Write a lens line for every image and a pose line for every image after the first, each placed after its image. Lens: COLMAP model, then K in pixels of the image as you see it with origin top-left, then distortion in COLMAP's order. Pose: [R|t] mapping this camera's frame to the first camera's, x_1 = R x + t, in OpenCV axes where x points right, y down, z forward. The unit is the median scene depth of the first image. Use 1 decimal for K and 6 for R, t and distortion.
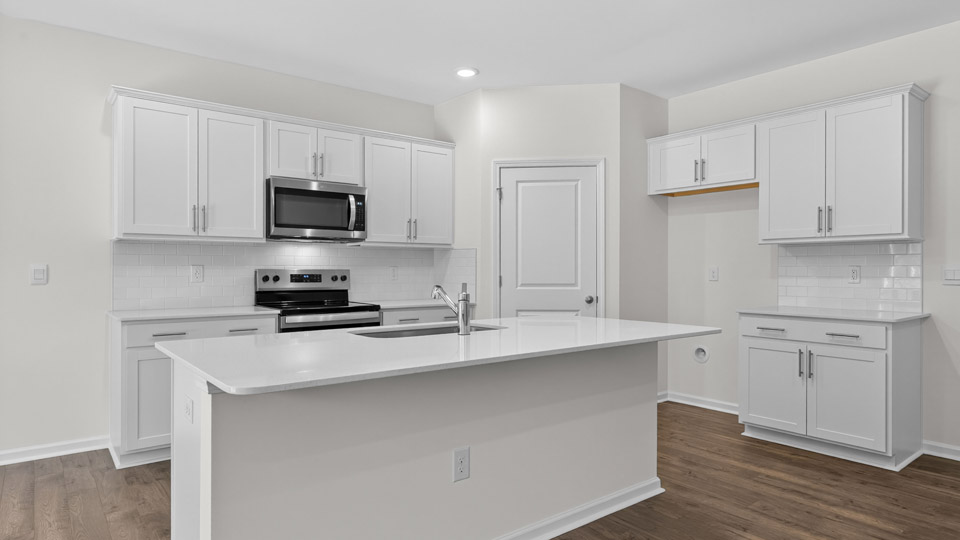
lens RADIAL K [[556.9, 0, 471.7], [0, 556.9, 272.4], [0, 0, 1]] dist [-0.001095, 0.000299]
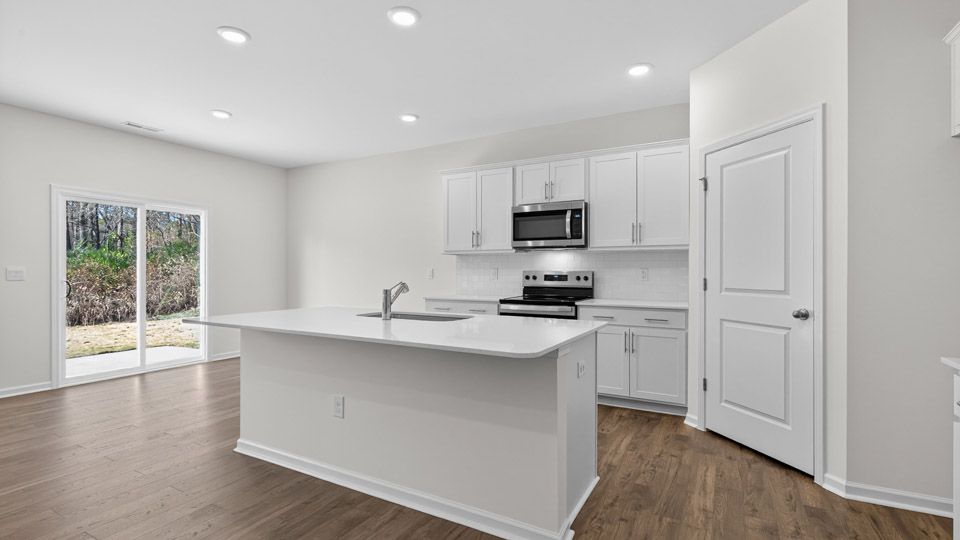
lens RADIAL K [[442.1, 0, 489.3], [0, 442.1, 266.2], [0, 0, 1]] dist [-0.004005, -0.001316]
pose [[0.402611, -0.011083, -0.915304, 0.597761], [-0.004648, 0.999889, -0.014152, -0.001494], [0.915359, 0.009952, 0.402515, 0.451540]]
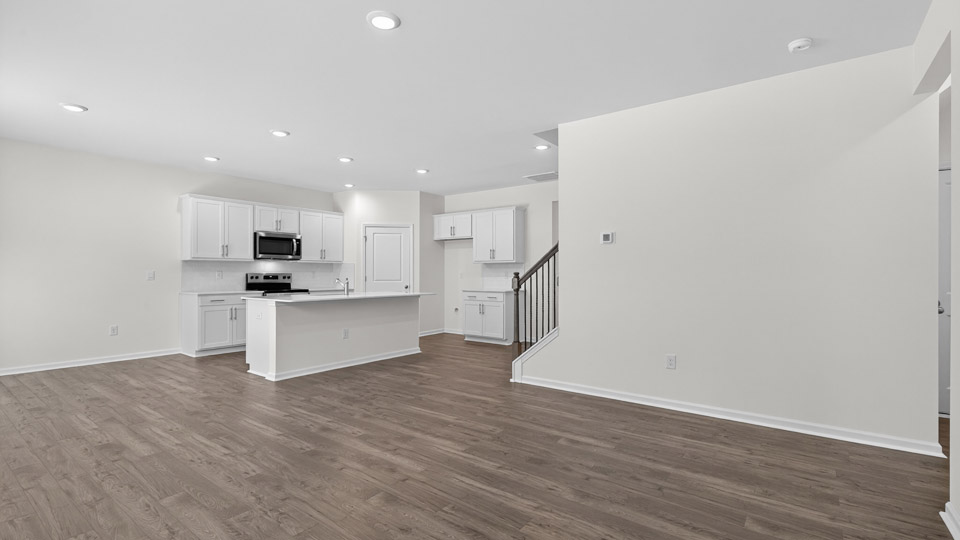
lens RADIAL K [[442.1, 0, 480.0], [0, 442.1, 276.6], [0, 0, 1]] dist [-0.004005, -0.001316]
pose [[0.965032, -0.001306, 0.262130, 0.032164], [0.001095, 0.999999, 0.000950, 0.006877], [-0.262131, -0.000630, 0.965032, -0.857995]]
